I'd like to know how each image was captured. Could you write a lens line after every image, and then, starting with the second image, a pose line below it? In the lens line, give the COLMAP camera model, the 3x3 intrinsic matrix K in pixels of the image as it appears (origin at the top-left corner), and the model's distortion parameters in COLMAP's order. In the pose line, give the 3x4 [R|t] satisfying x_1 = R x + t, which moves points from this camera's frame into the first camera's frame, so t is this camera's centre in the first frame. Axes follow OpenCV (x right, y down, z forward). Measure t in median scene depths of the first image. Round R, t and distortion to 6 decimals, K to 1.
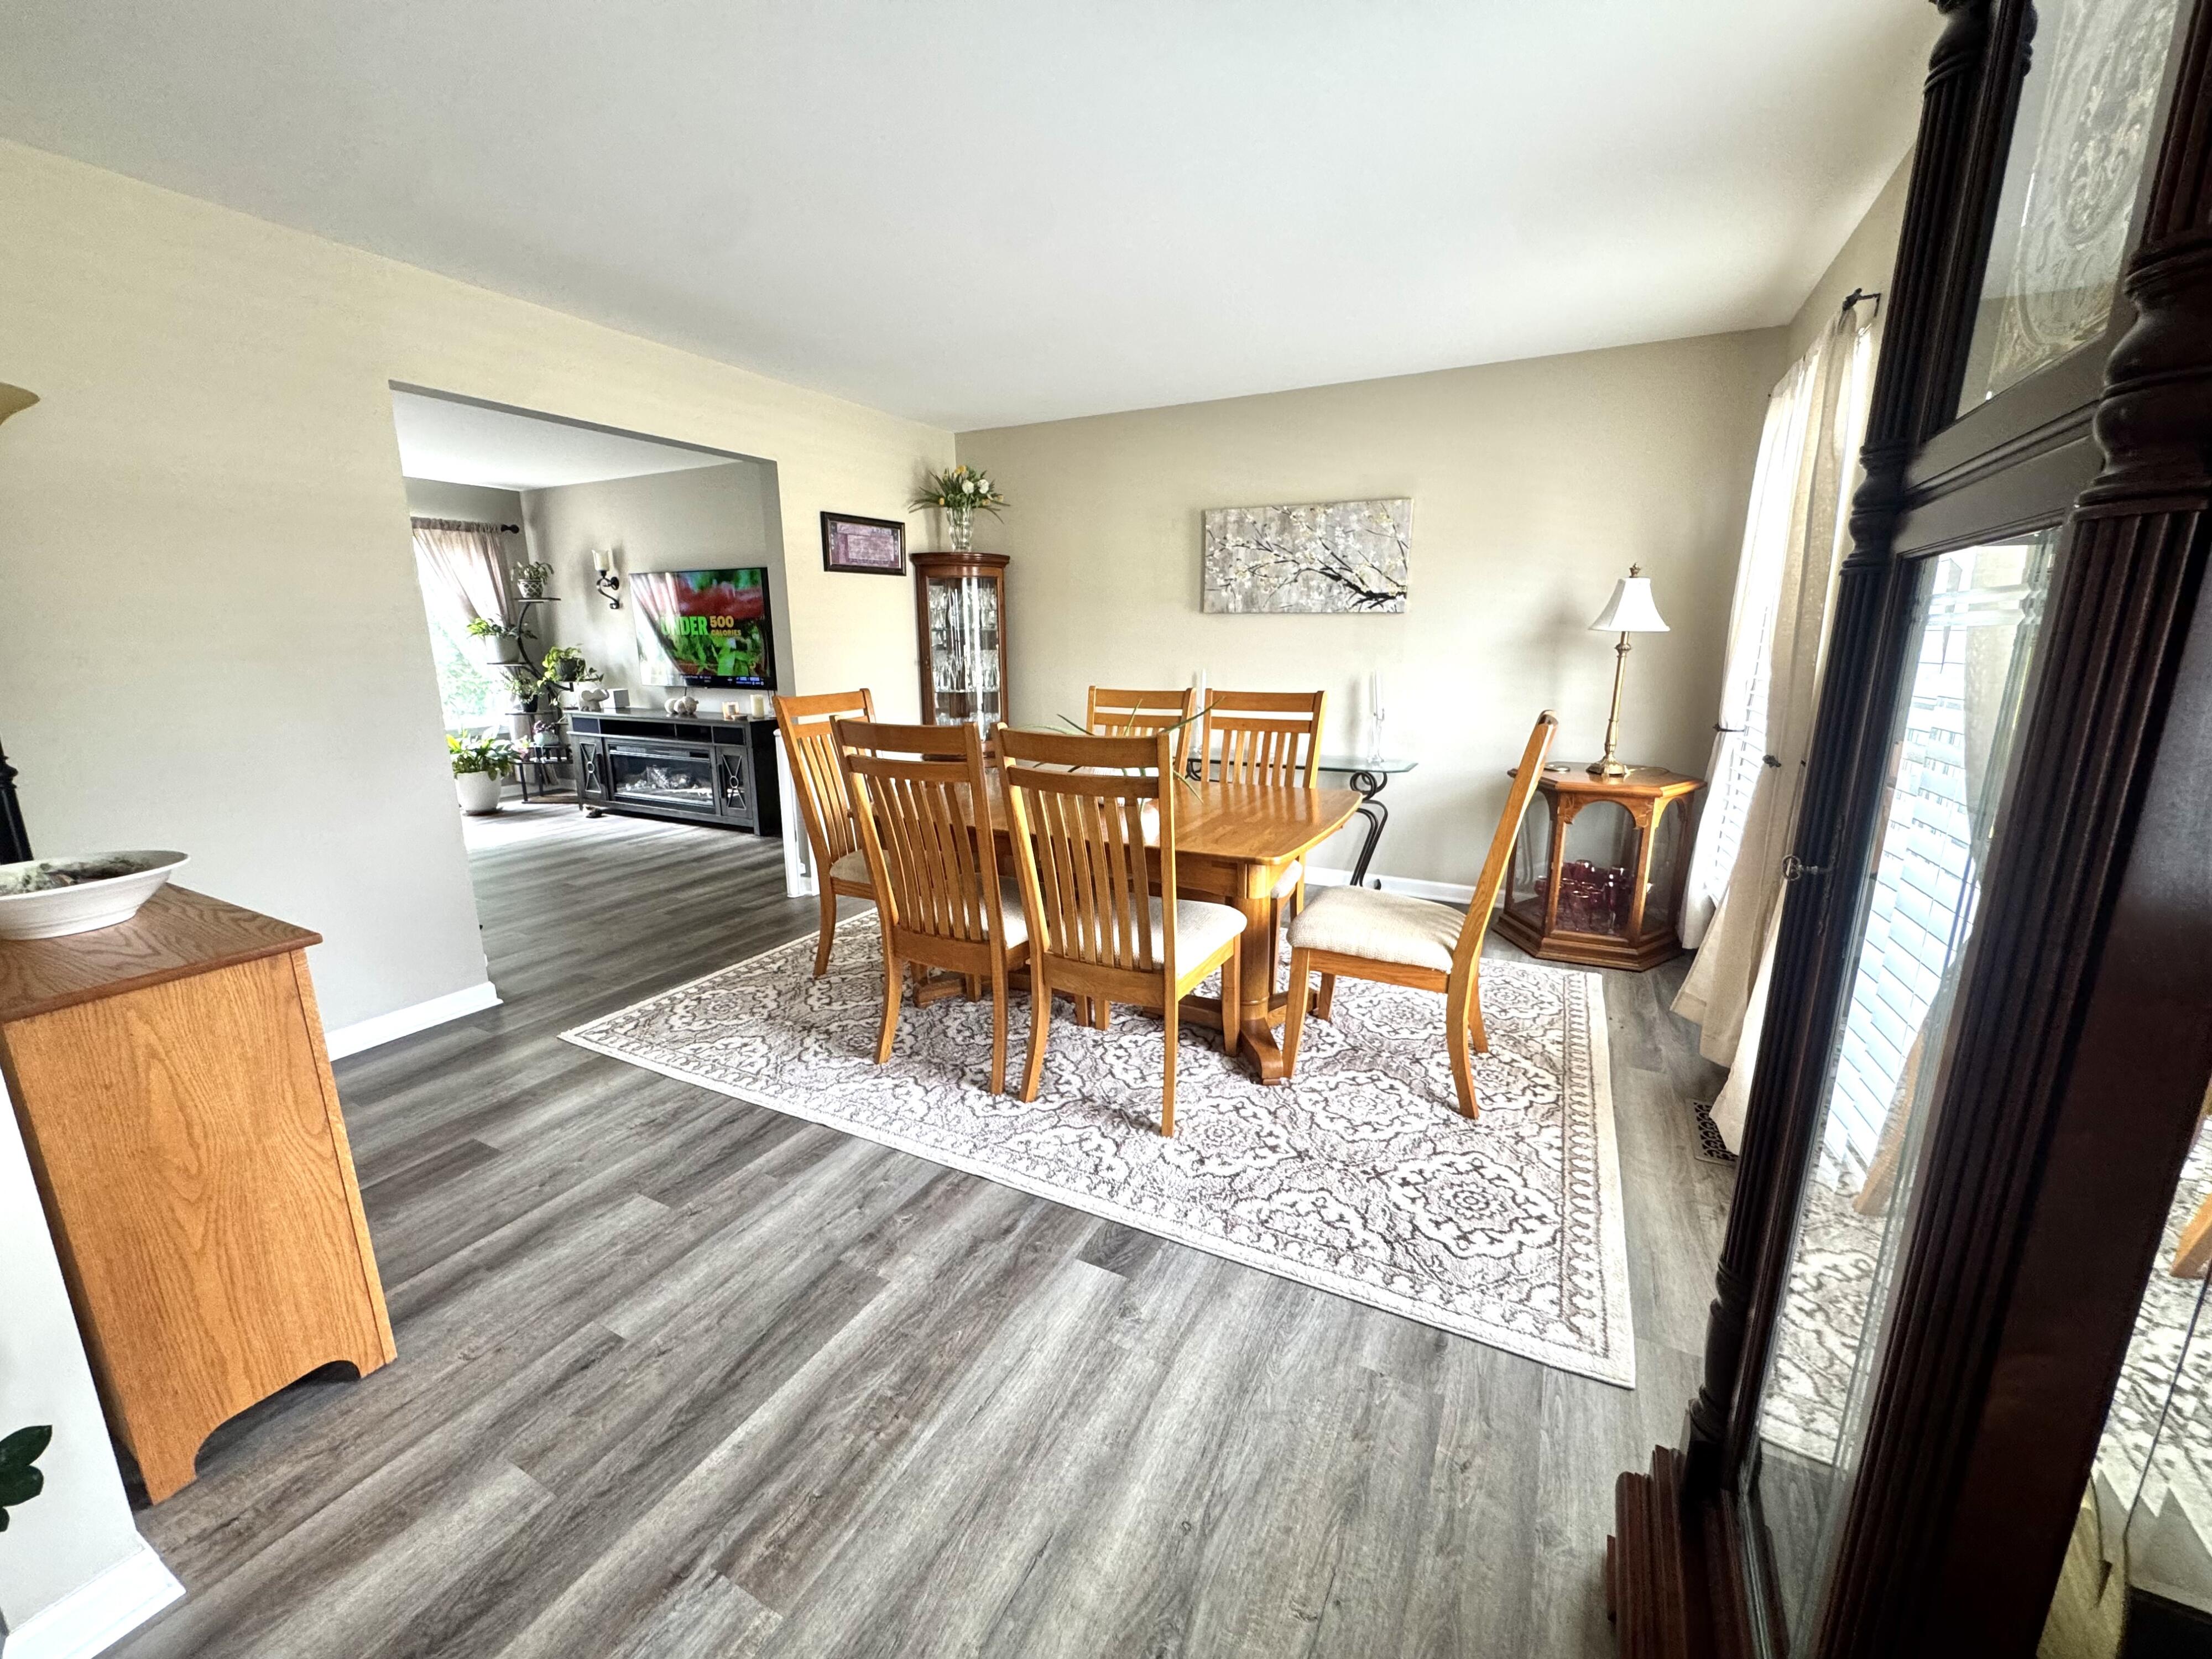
lens RADIAL K [[881.8, 0, 1106.0], [0, 881.8, 829.5], [0, 0, 1]] dist [-0.002665, 0.000001]
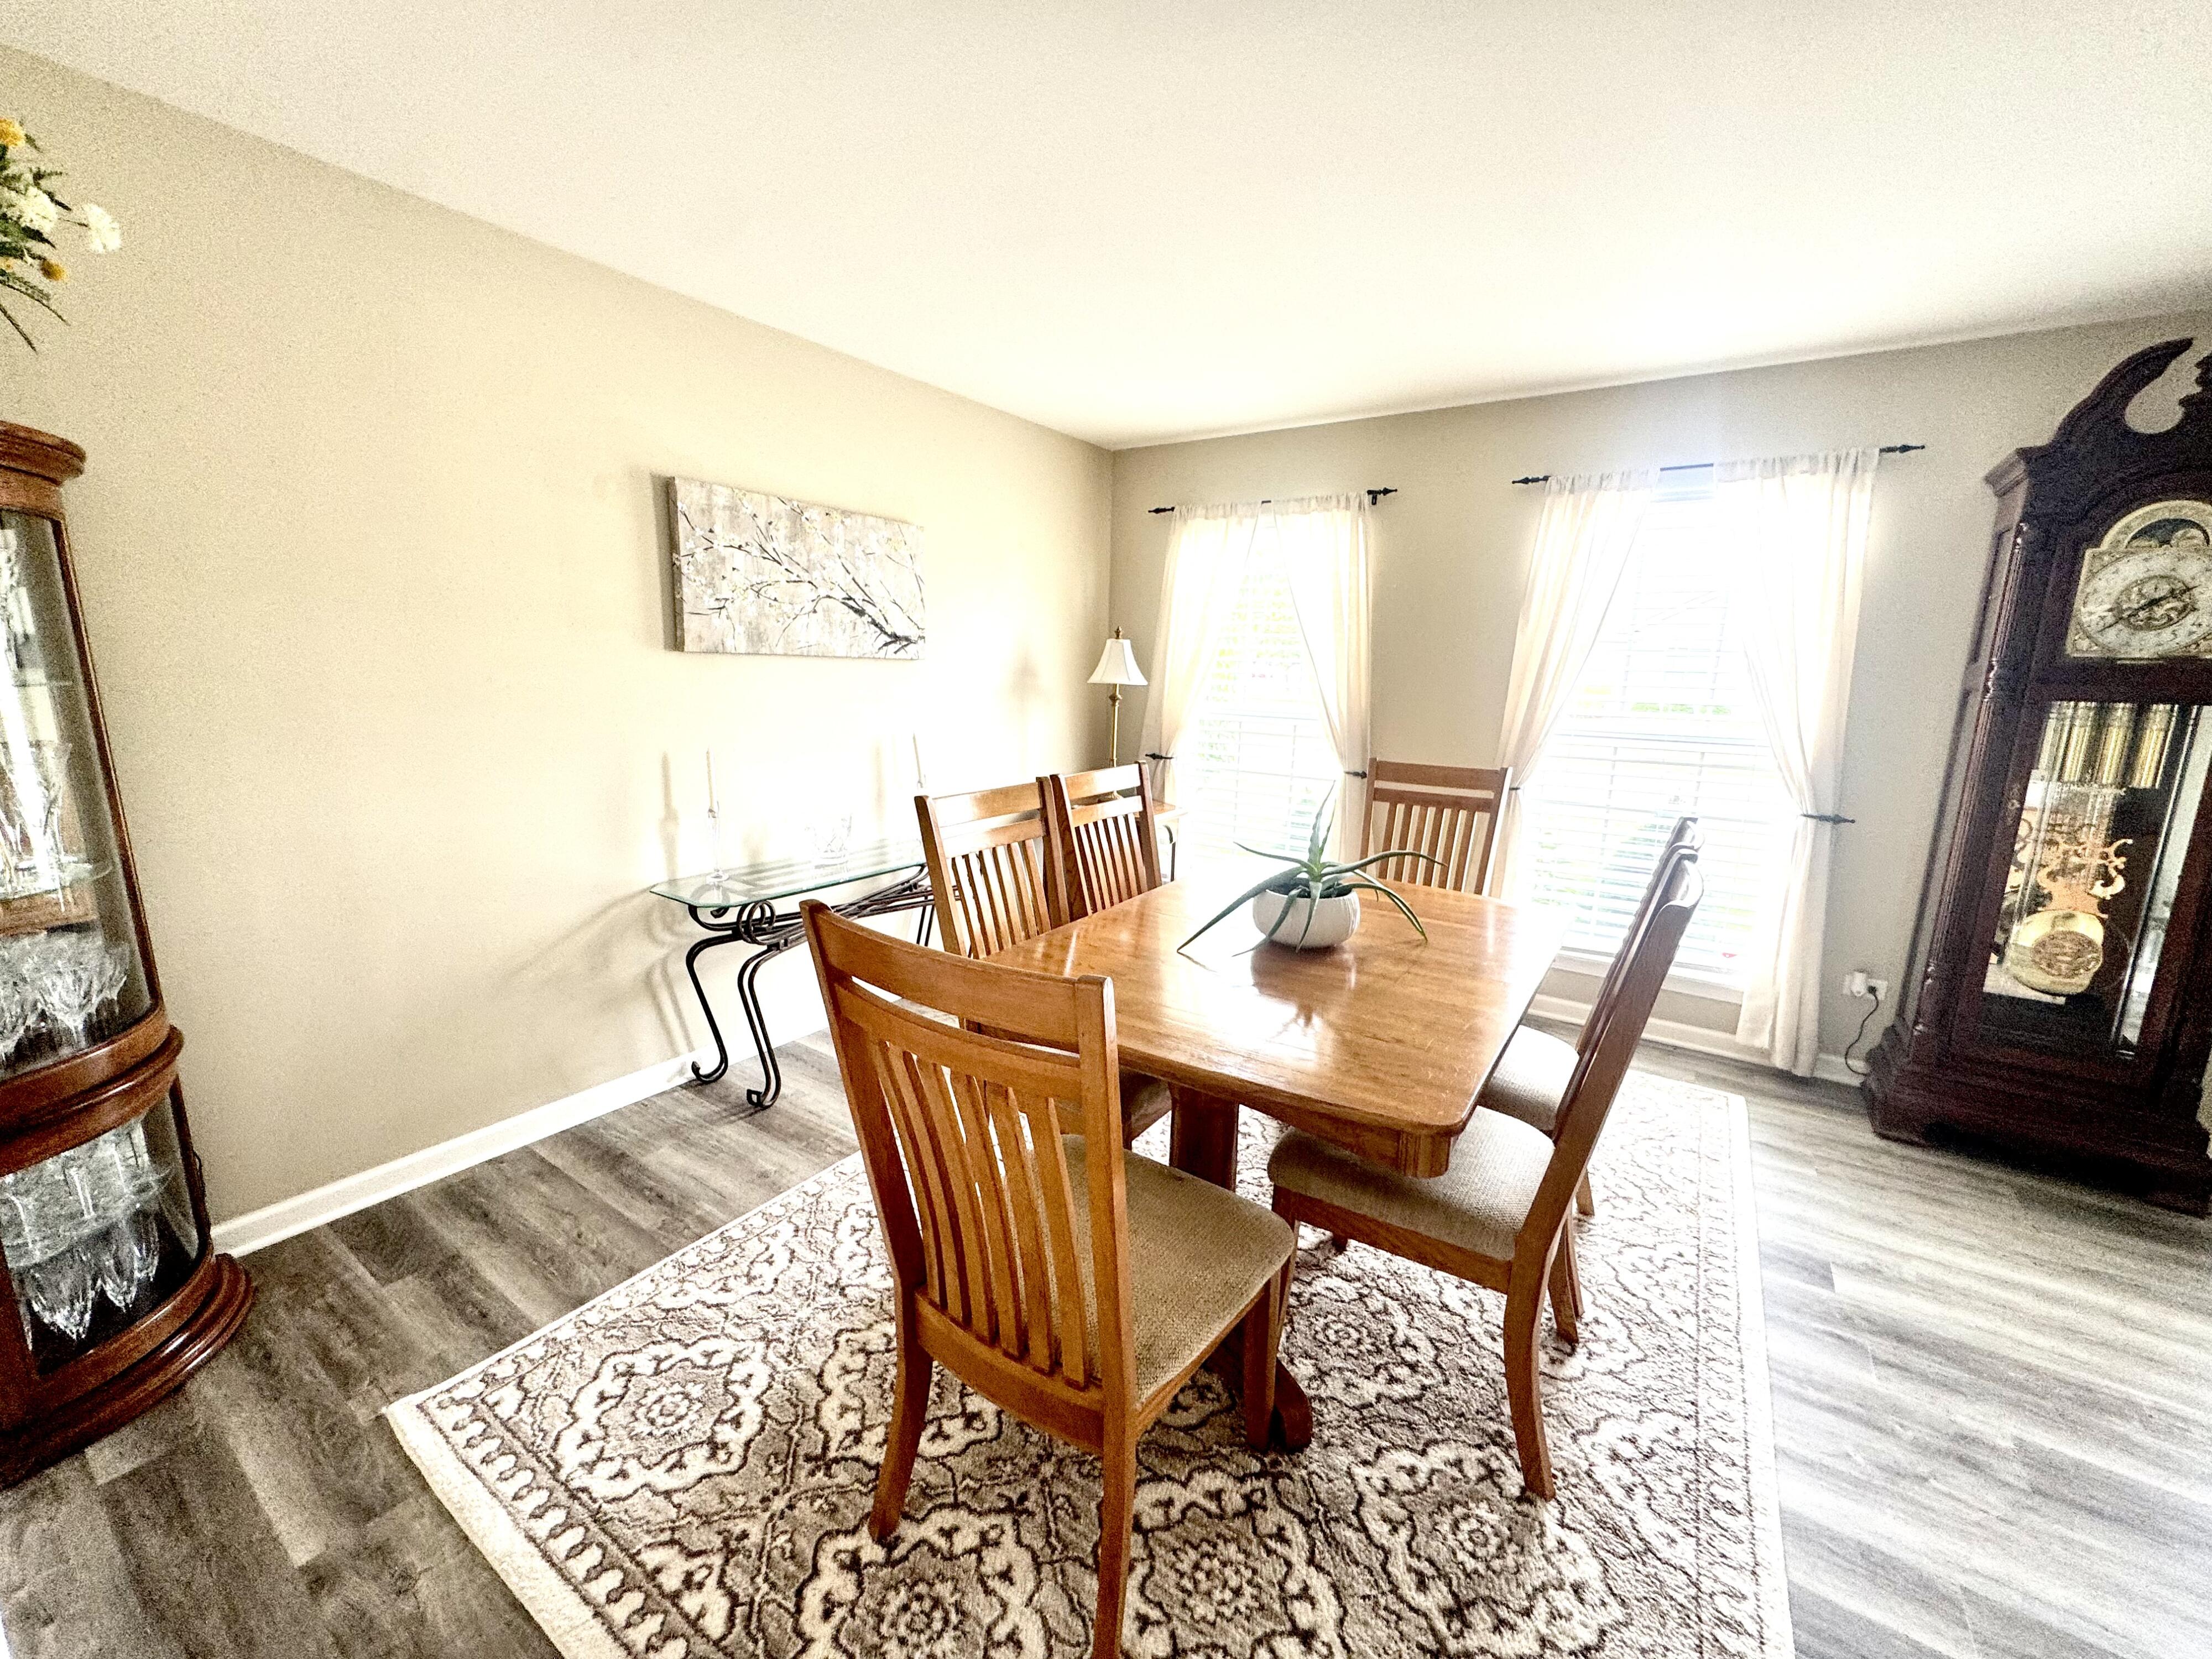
lens RADIAL K [[881.8, 0, 1106.0], [0, 881.8, 829.5], [0, 0, 1]] dist [-0.002665, 0.000001]
pose [[0.118858, -0.180719, 0.976326, -0.485876], [0.194136, 0.968548, 0.155645, -0.182102], [-0.973747, 0.171040, 0.150204, 0.714190]]
